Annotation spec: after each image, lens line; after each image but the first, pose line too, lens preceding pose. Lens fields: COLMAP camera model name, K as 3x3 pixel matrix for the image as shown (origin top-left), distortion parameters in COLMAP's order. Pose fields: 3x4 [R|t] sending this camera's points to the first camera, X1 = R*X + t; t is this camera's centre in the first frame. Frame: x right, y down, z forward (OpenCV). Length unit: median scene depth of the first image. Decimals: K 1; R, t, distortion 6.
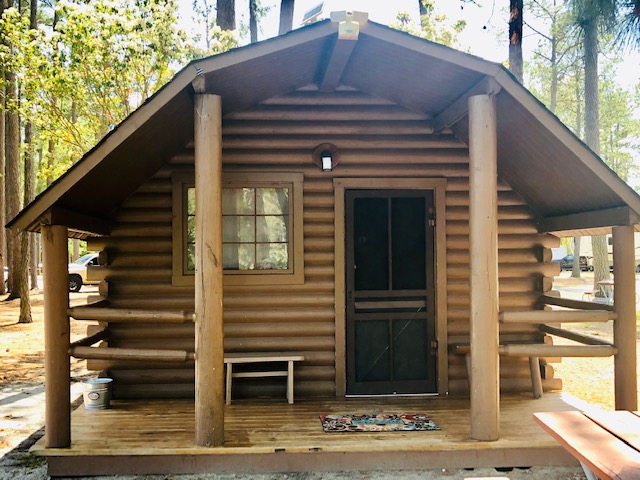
lens RADIAL K [[777.7, 0, 320.0], [0, 777.7, 240.0], [0, 0, 1]] dist [0.111137, -0.067292]
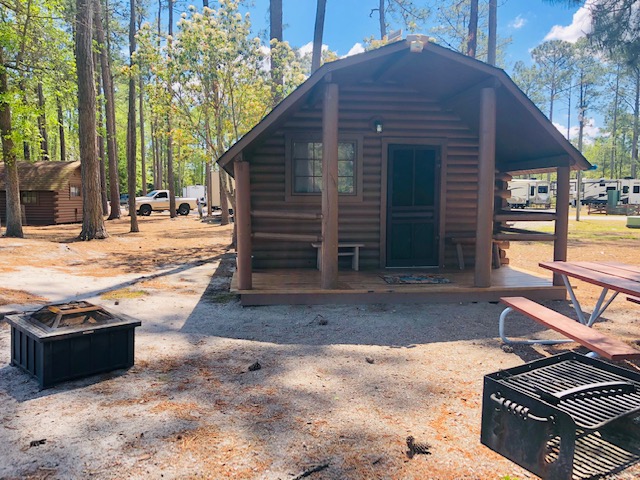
lens RADIAL K [[516.3, 0, 320.0], [0, 516.3, 240.0], [0, 0, 1]] dist [0.074692, -0.098847]
pose [[0.998317, 0.006198, 0.057658, -0.175968], [-0.012147, 0.994565, 0.103403, 0.024647], [-0.056704, -0.103930, 0.992967, -0.106687]]
